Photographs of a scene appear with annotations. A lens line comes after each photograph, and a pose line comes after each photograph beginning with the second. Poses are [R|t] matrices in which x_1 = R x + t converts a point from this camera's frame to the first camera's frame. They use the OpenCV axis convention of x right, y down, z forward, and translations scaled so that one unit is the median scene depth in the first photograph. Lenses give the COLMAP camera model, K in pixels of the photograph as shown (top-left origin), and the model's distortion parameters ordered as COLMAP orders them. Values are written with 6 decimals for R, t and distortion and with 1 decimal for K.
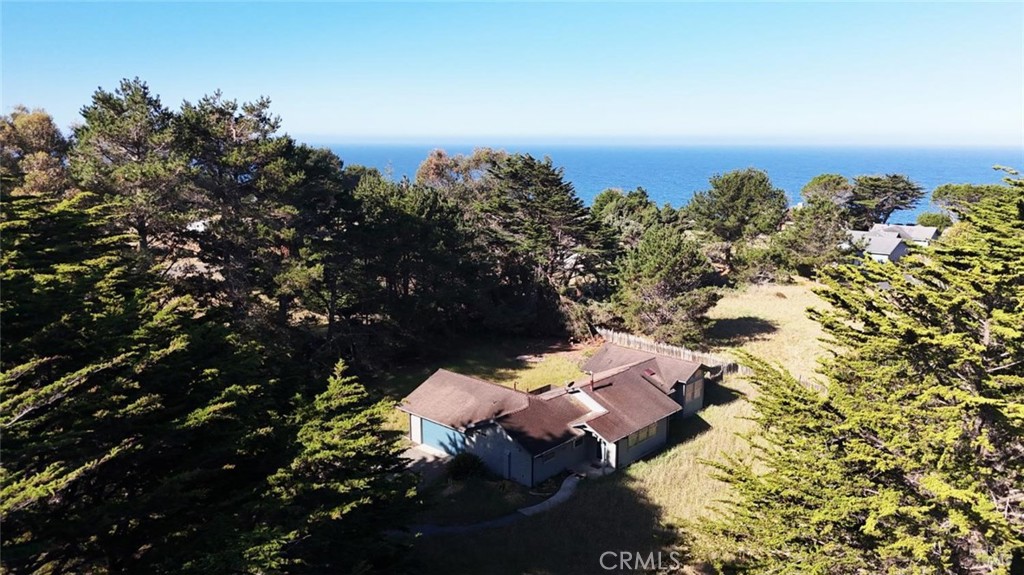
lens RADIAL K [[757.2, 0, 514.5], [0, 757.2, 283.7], [0, 0, 1]] dist [0.072397, -0.066637]
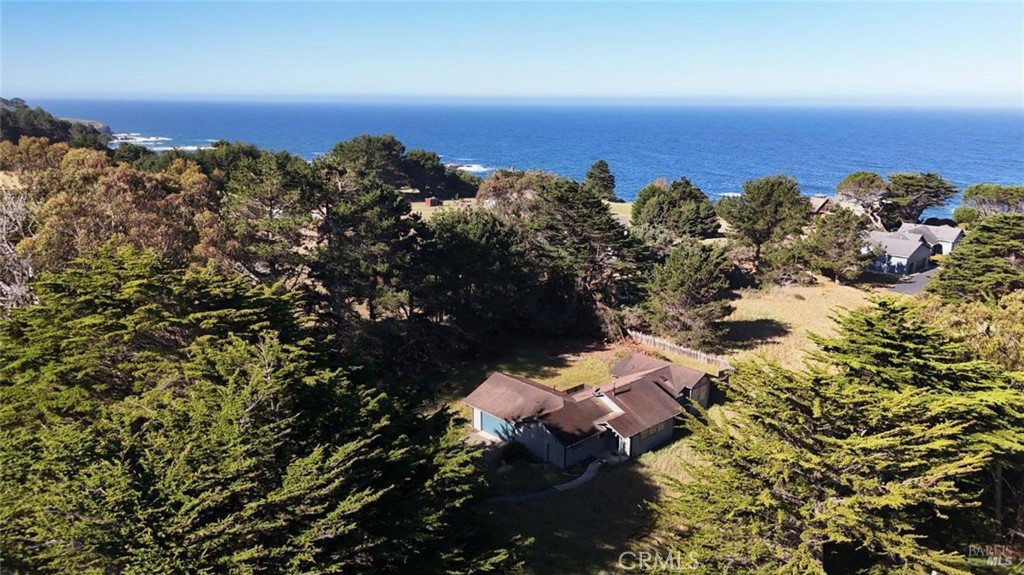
lens RADIAL K [[757.2, 0, 514.4], [0, 757.2, 285.1], [0, 0, 1]] dist [0.072397, -0.066637]
pose [[0.997561, 0.022174, -0.066181, 0.010580], [-0.018664, 0.998410, 0.053182, -0.078743], [0.067255, -0.051817, 0.996389, -0.201688]]
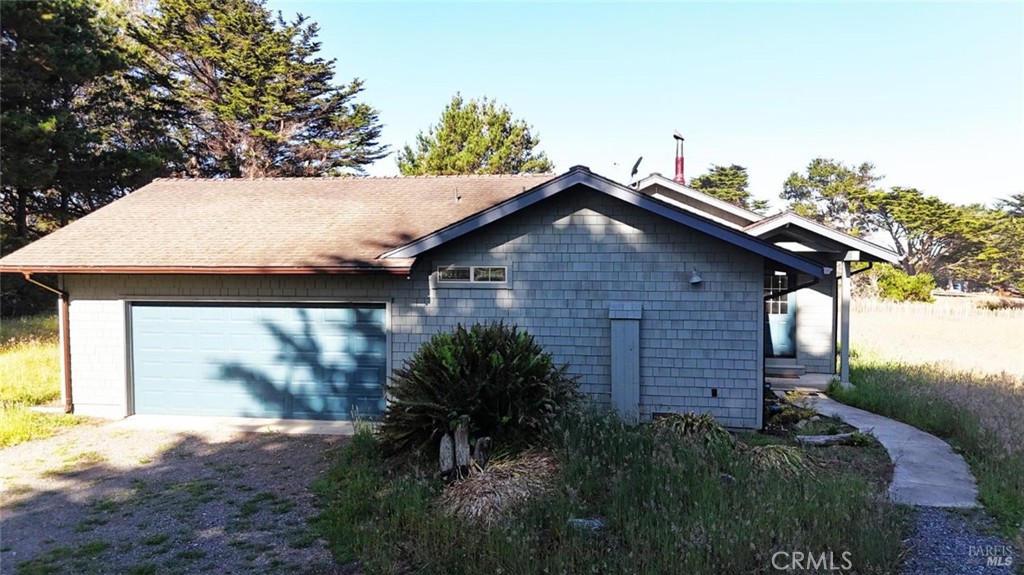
lens RADIAL K [[757.2, 0, 519.5], [0, 757.2, 287.2], [0, 0, 1]] dist [0.072397, -0.066637]
pose [[0.842139, -0.026330, 0.538617, -0.108063], [0.102274, 0.988478, -0.111587, 0.154066], [-0.529472, 0.149059, 0.835129, 0.530060]]
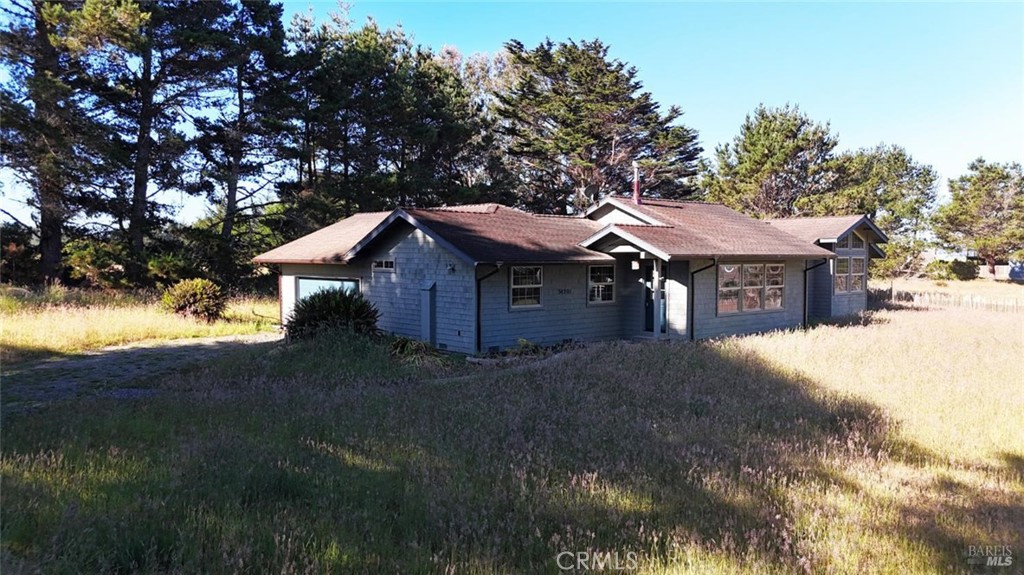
lens RADIAL K [[757.2, 0, 516.8], [0, 757.2, 292.2], [0, 0, 1]] dist [0.072397, -0.066637]
pose [[0.993661, 0.003043, -0.112375, 0.057159], [-0.018390, 0.990567, -0.135789, 0.183382], [0.110901, 0.136994, 0.984344, 0.379155]]
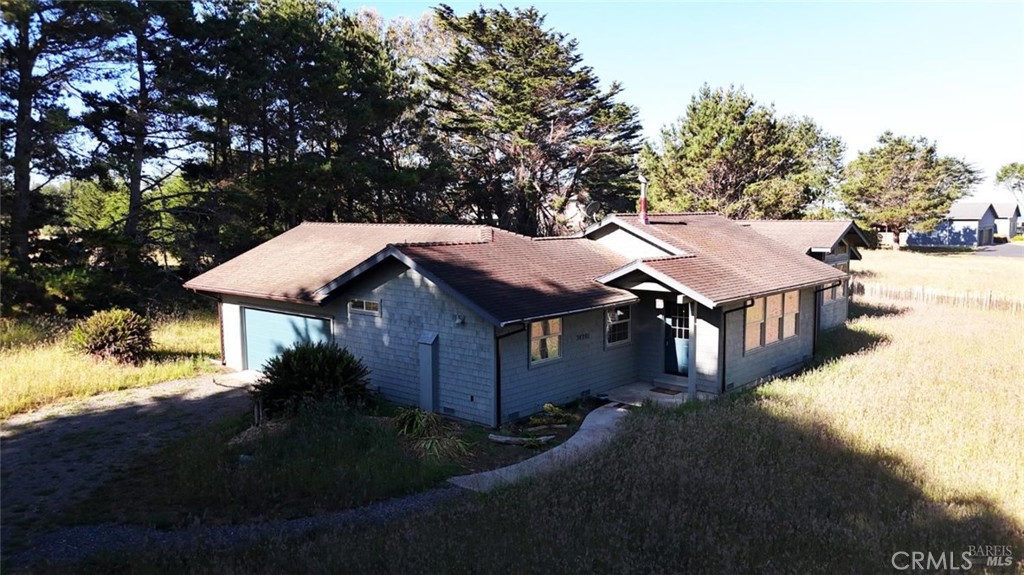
lens RADIAL K [[757.2, 0, 517.1], [0, 757.2, 291.7], [0, 0, 1]] dist [0.072397, -0.066637]
pose [[0.999696, -0.010274, 0.022406, 0.015843], [0.011990, 0.996894, -0.077833, 0.148151], [-0.021537, 0.078078, 0.996715, 0.414784]]
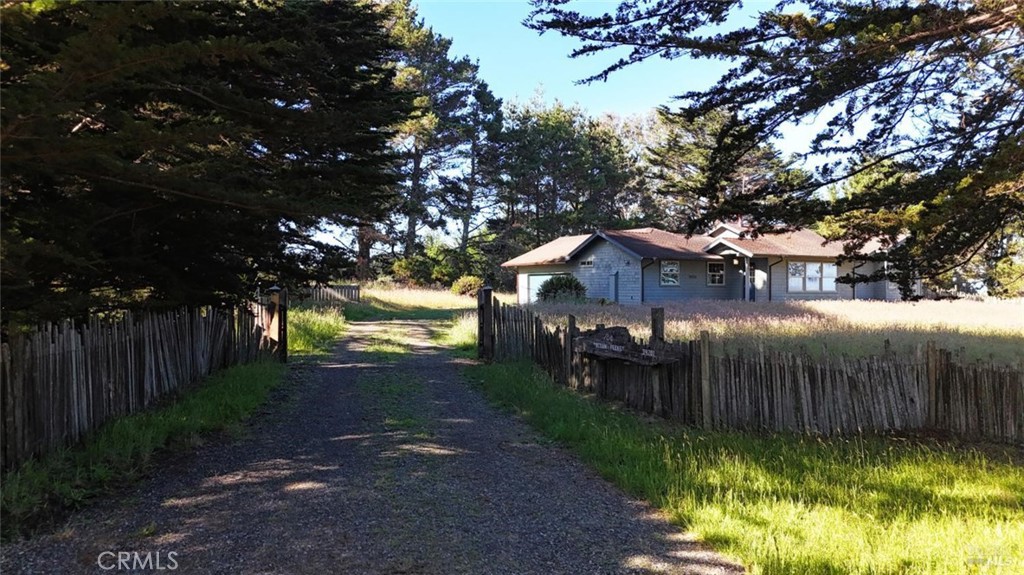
lens RADIAL K [[757.2, 0, 502.4], [0, 757.2, 298.1], [0, 0, 1]] dist [0.072397, -0.066637]
pose [[0.949206, 0.004138, -0.314629, 0.081723], [-0.059177, 0.984419, -0.165584, 0.248115], [0.309042, 0.175792, 0.934660, 0.158660]]
